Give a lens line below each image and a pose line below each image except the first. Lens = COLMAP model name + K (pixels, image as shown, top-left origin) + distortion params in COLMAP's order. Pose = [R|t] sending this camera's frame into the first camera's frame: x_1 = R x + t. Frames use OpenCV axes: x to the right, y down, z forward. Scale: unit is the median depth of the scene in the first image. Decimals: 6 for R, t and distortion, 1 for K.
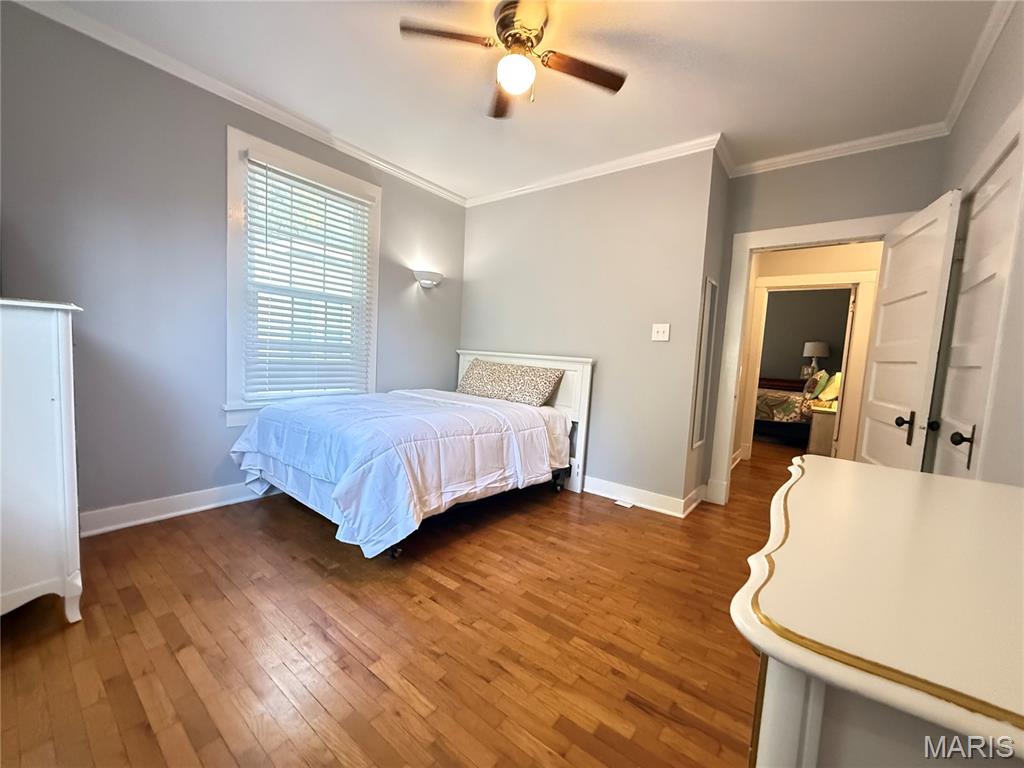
lens RADIAL K [[408.8, 0, 512.0], [0, 408.8, 384.0], [0, 0, 1]] dist [0.000310, 0.000291]
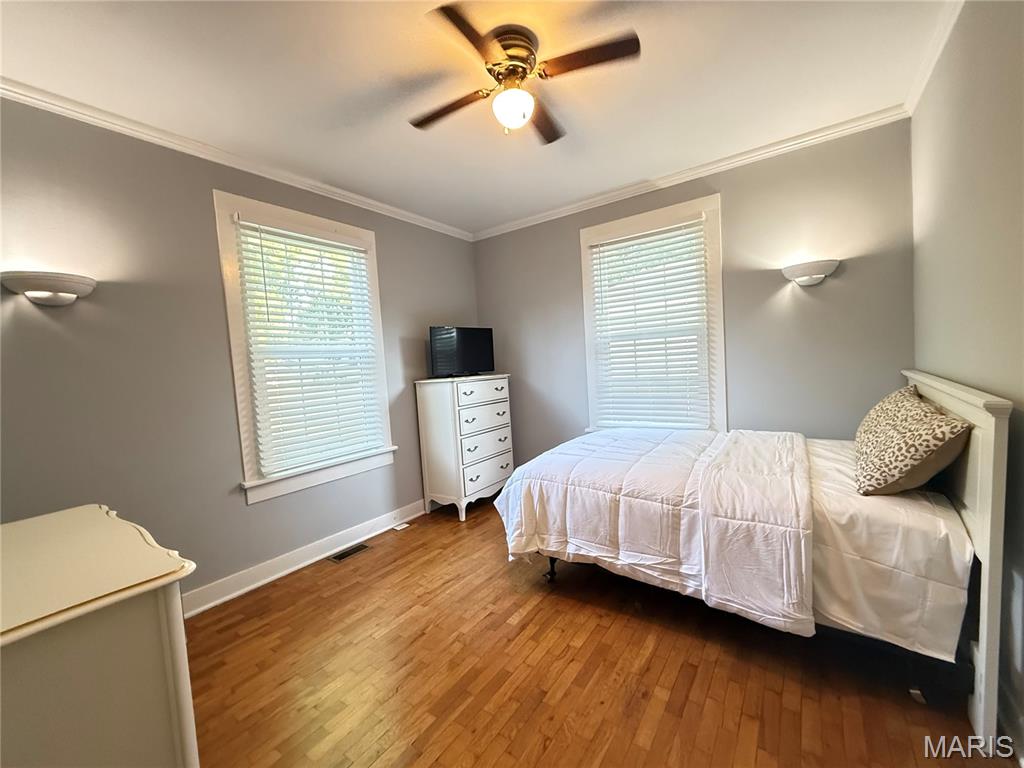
lens RADIAL K [[408.8, 0, 512.0], [0, 408.8, 384.0], [0, 0, 1]] dist [0.000310, 0.000291]
pose [[0.040423, -0.006638, -0.999161, 0.715740], [-0.013757, 0.999879, -0.007200, -0.089243], [0.999088, 0.014036, 0.040326, 0.734515]]
